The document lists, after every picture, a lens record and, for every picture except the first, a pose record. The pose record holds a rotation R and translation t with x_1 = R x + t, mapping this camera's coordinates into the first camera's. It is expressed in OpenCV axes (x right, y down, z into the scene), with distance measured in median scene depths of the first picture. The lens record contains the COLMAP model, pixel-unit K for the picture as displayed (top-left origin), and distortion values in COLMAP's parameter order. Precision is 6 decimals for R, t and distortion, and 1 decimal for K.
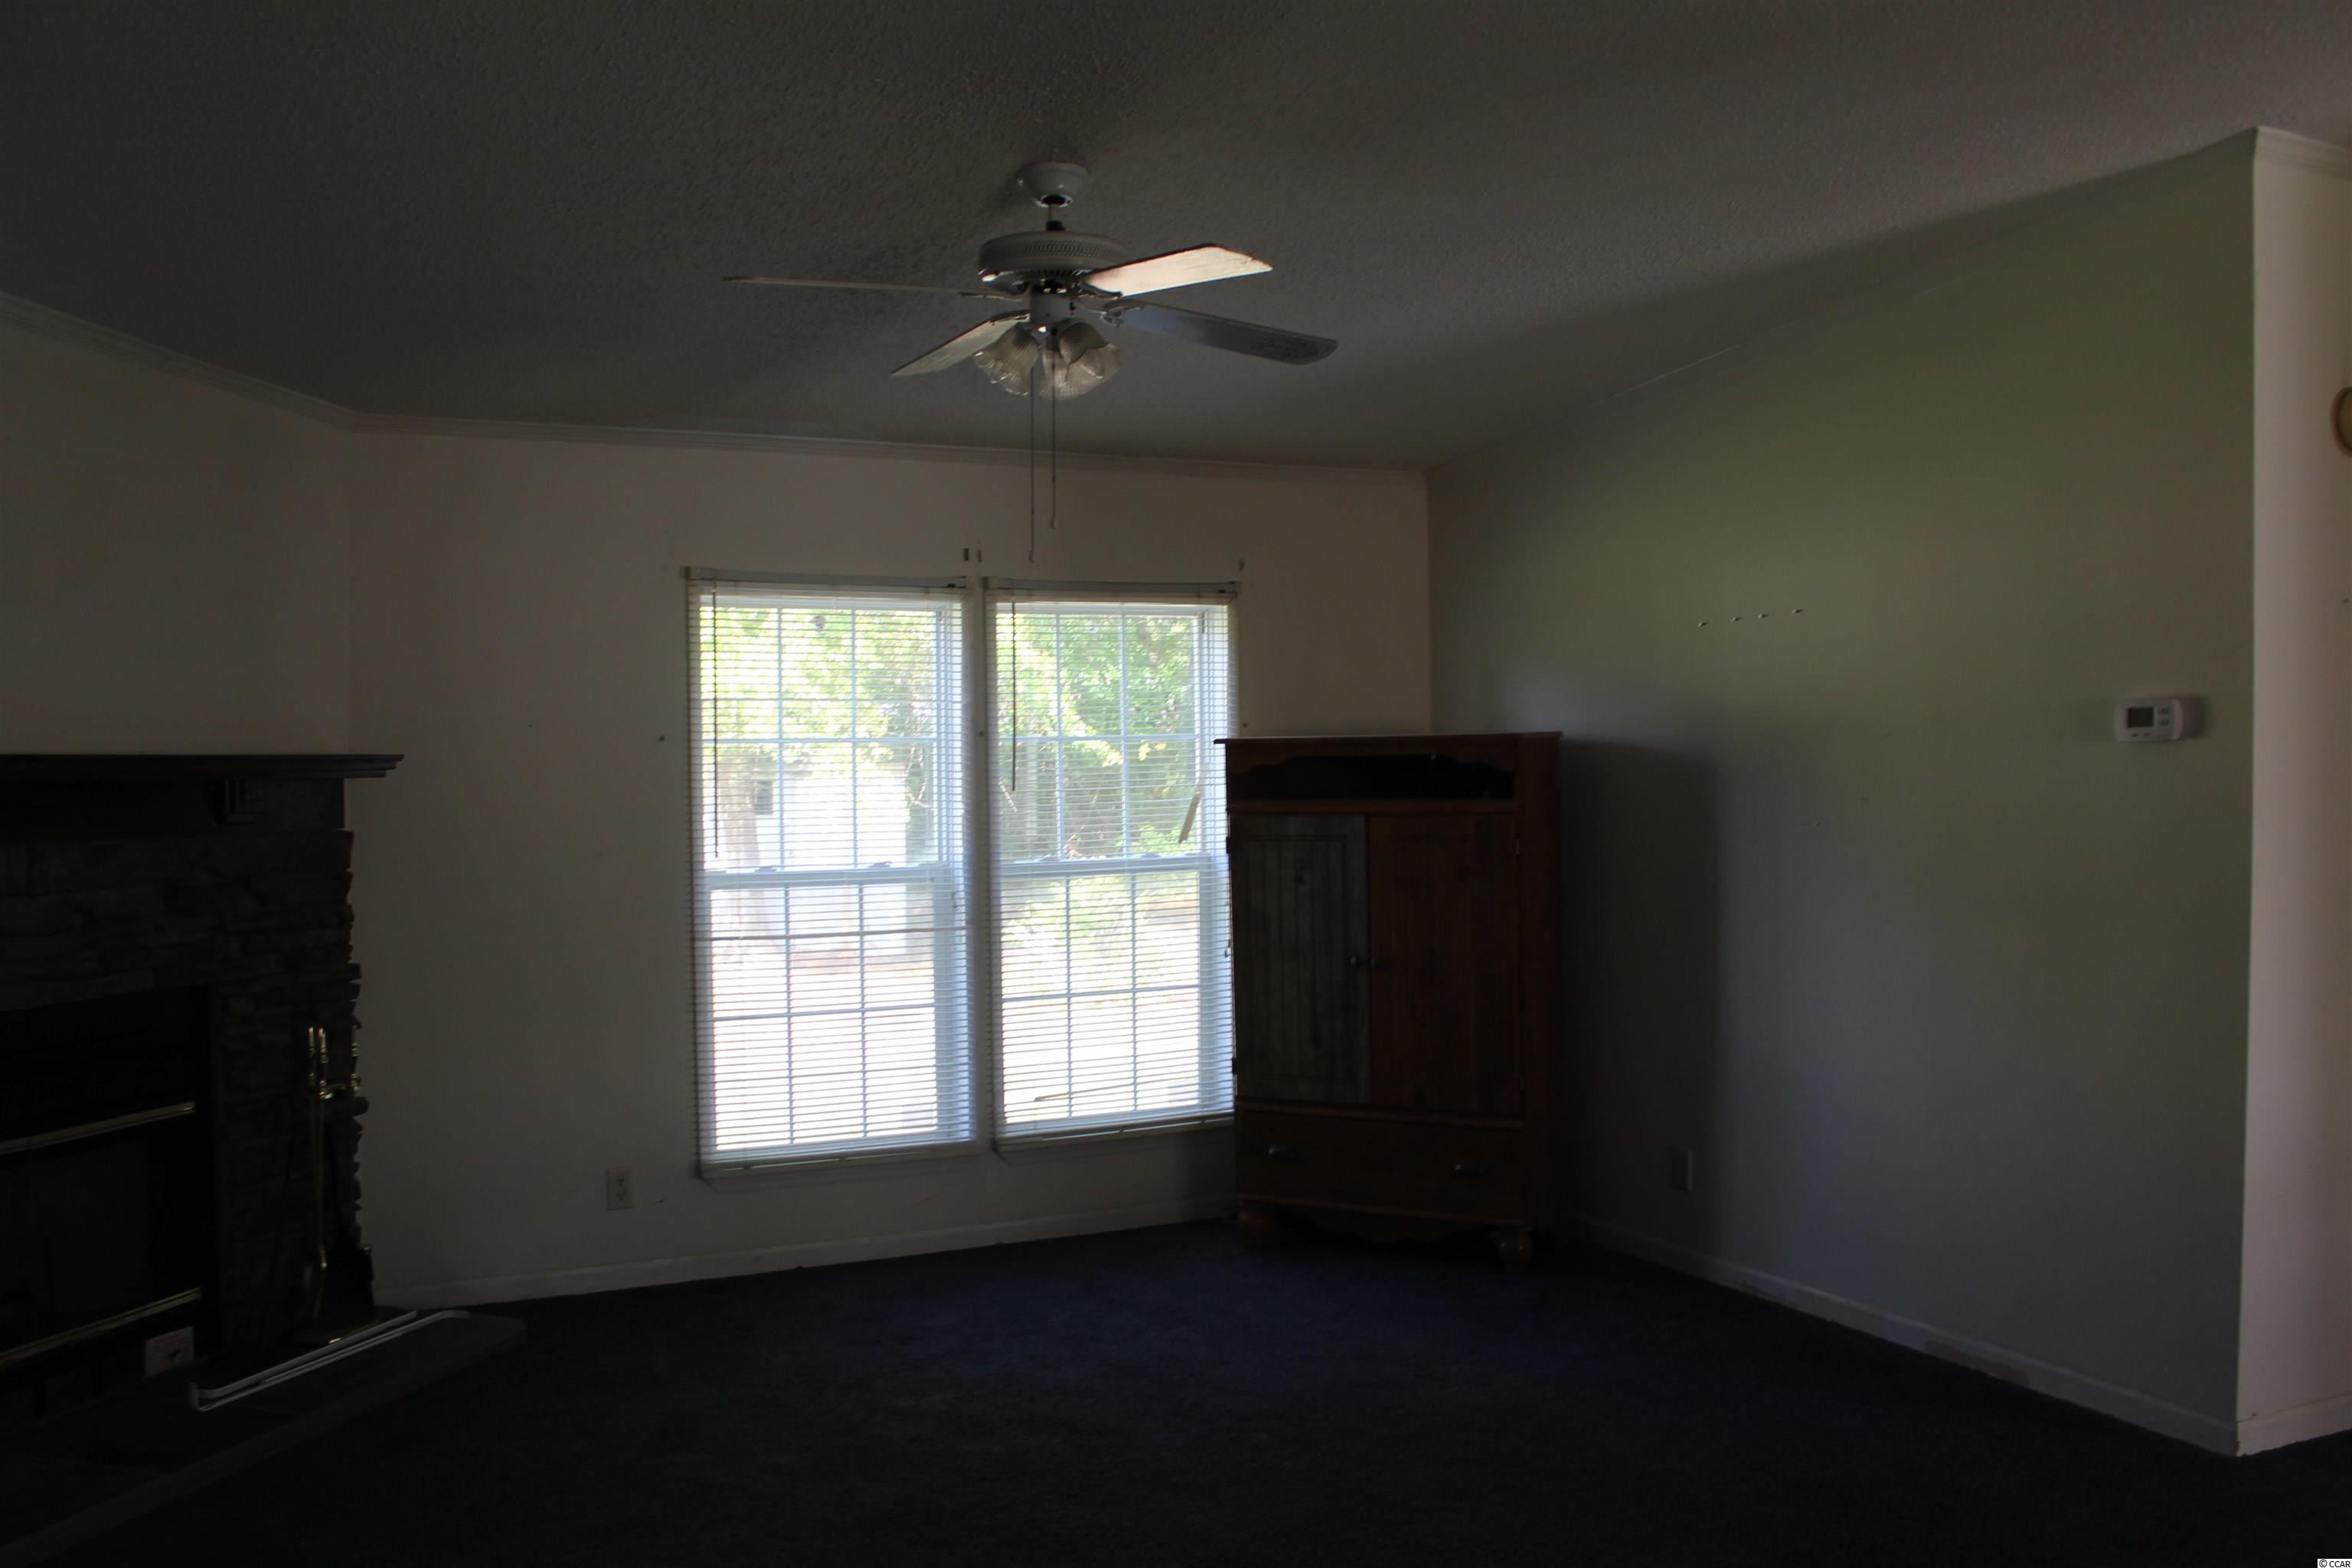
lens RADIAL K [[1951.4, 0, 1176.0], [0, 1951.4, 784.0], [0, 0, 1]] dist [-0.162361, 0.145017]
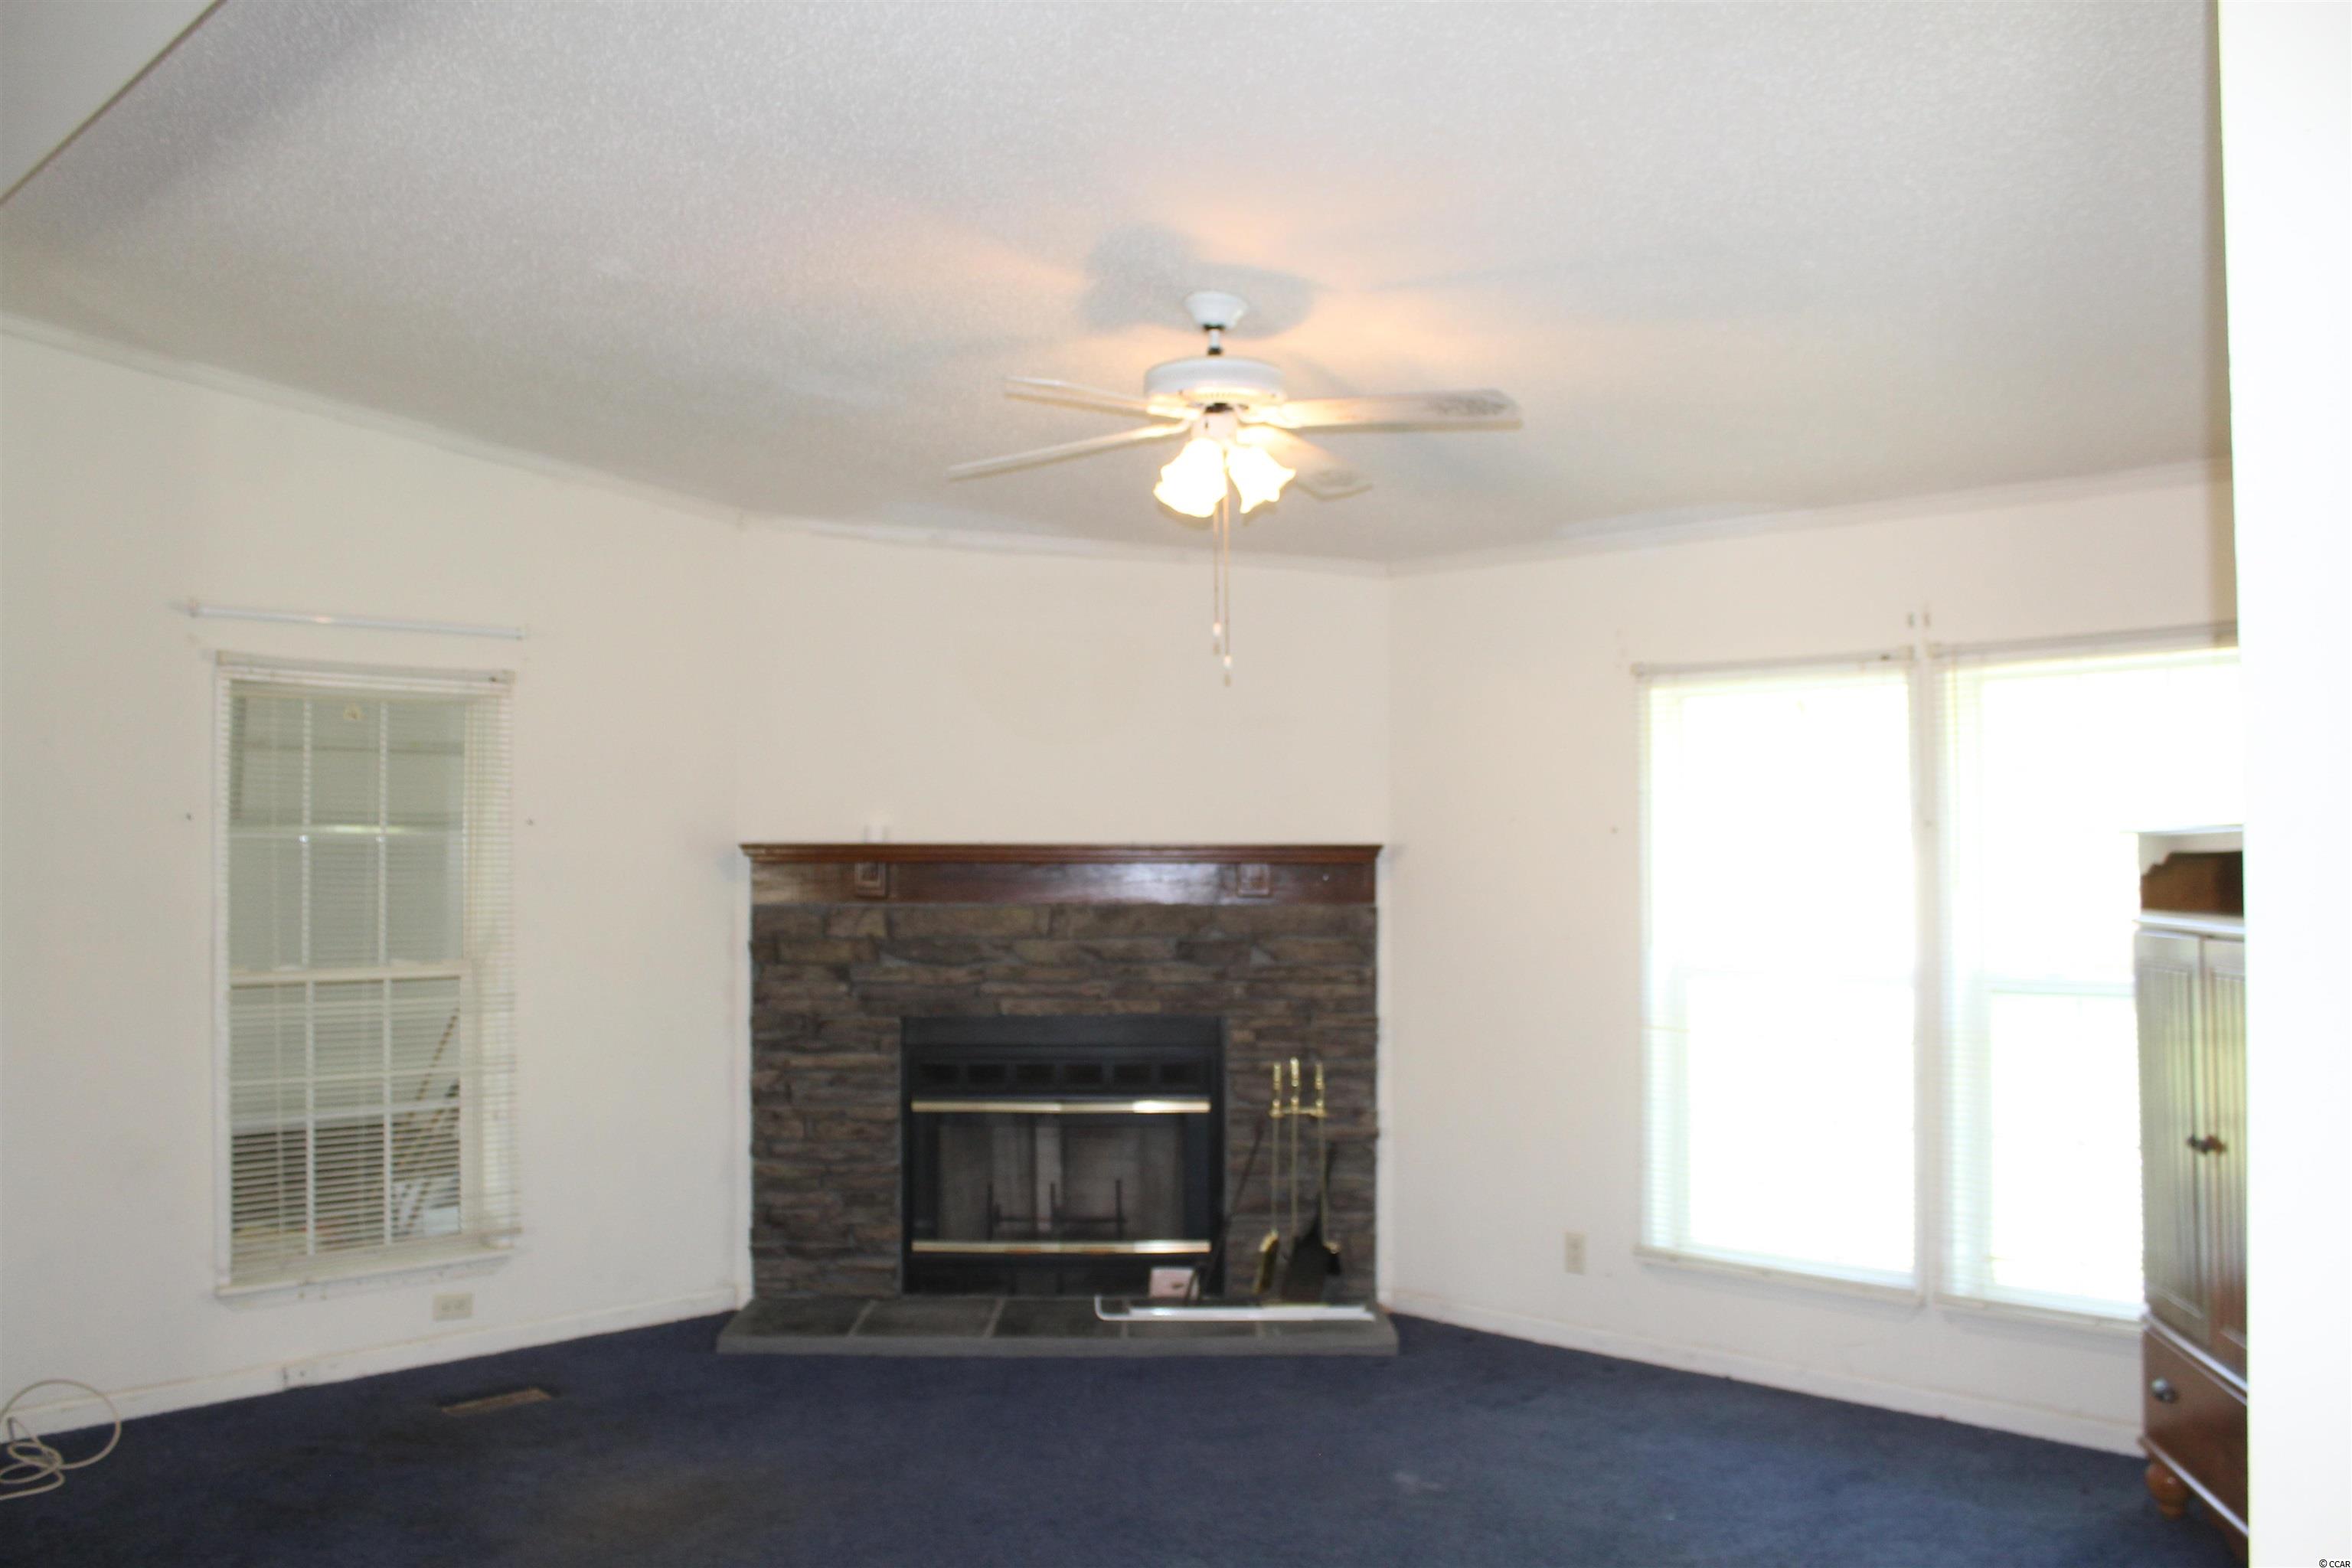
lens RADIAL K [[1951.4, 0, 1176.0], [0, 1951.4, 784.0], [0, 0, 1]] dist [-0.162361, 0.145017]
pose [[0.336165, -0.026606, -0.941427, 0.638033], [-0.019333, 0.999195, -0.035142, -0.006900], [0.941605, 0.030014, 0.335380, 0.422873]]
